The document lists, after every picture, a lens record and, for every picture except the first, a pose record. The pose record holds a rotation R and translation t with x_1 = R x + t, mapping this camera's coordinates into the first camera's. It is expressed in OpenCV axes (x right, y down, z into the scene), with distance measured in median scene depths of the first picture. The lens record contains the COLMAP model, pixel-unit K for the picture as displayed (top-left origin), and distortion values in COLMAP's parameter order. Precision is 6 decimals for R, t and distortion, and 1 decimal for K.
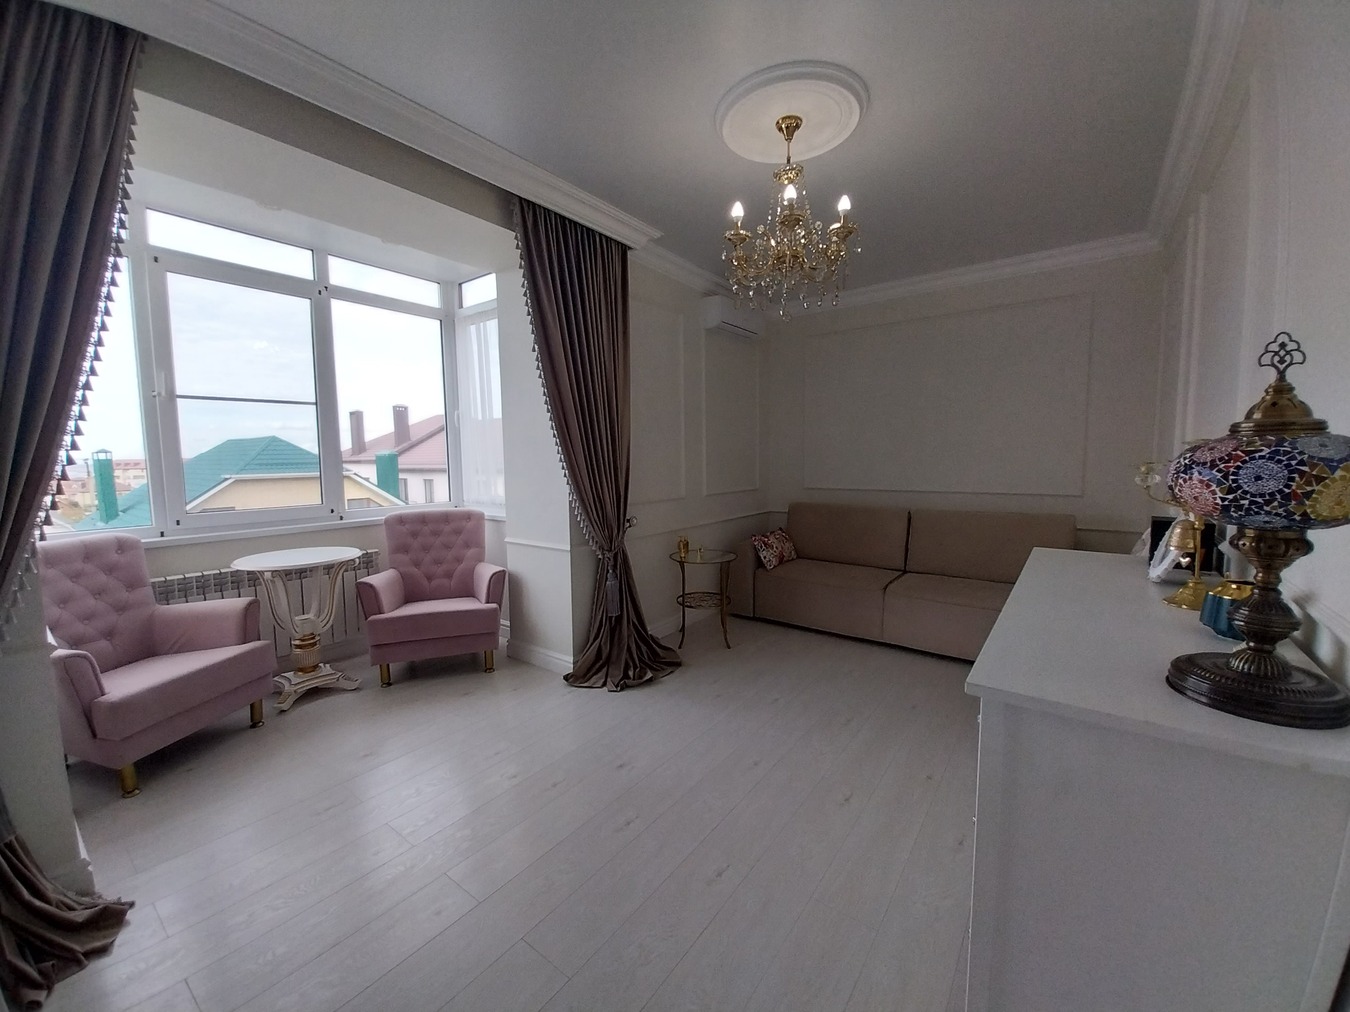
lens RADIAL K [[532.2, 0, 673.3], [0, 532.2, 502.0], [0, 0, 1]] dist [0.026800, -0.017755]
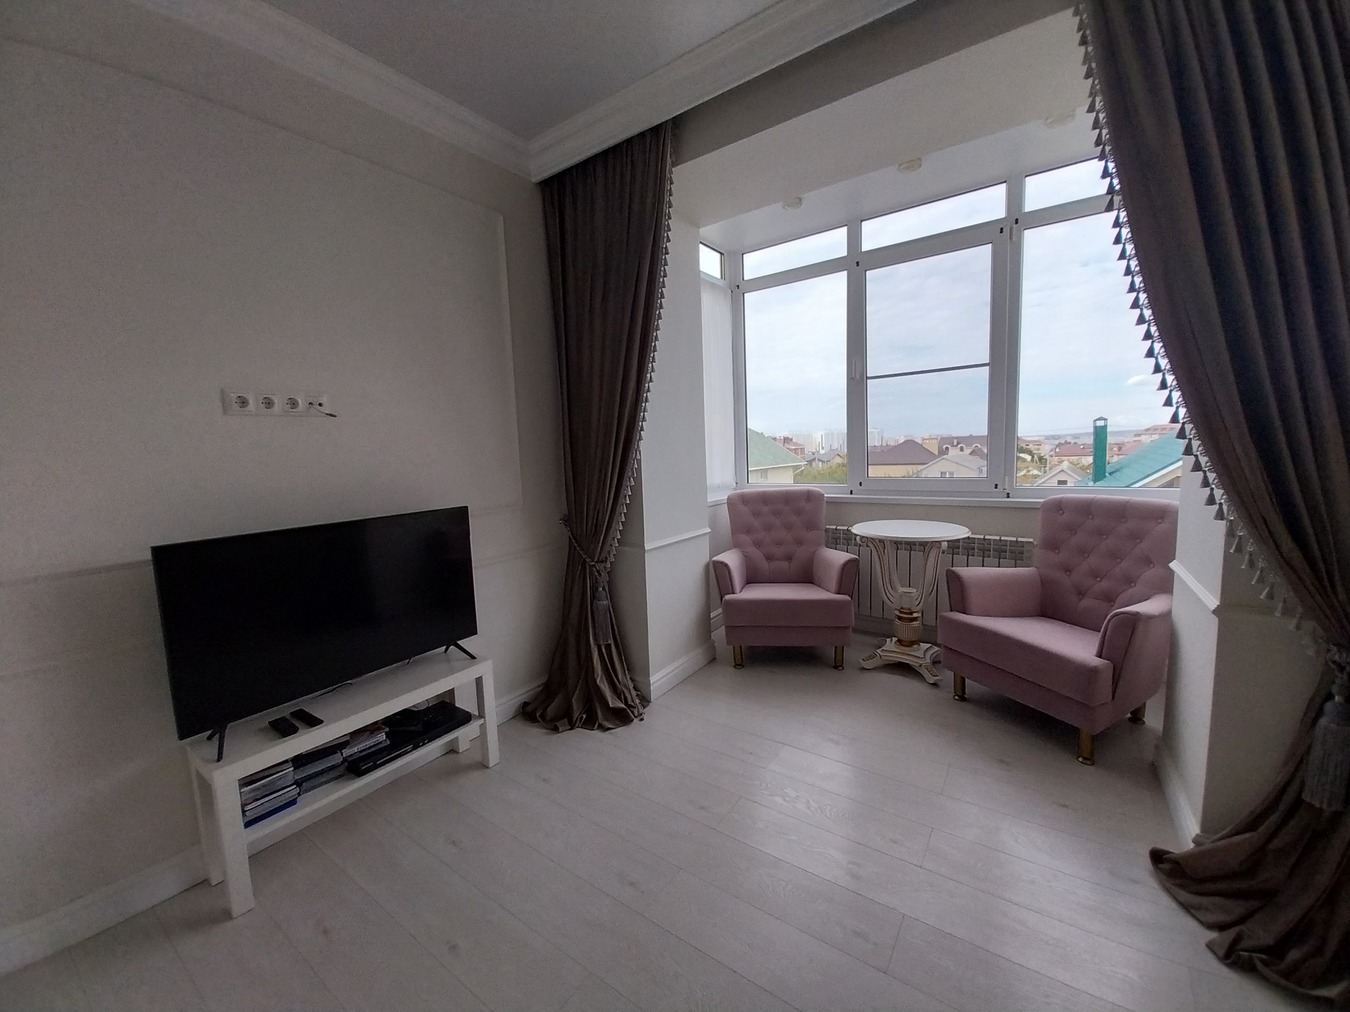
lens RADIAL K [[532.2, 0, 673.3], [0, 532.2, 502.0], [0, 0, 1]] dist [0.026800, -0.017755]
pose [[0.029392, 0.116103, -0.992802, 0.244744], [-0.051207, 0.992102, 0.114505, -0.034923], [0.998255, 0.047473, 0.035105, 0.501366]]
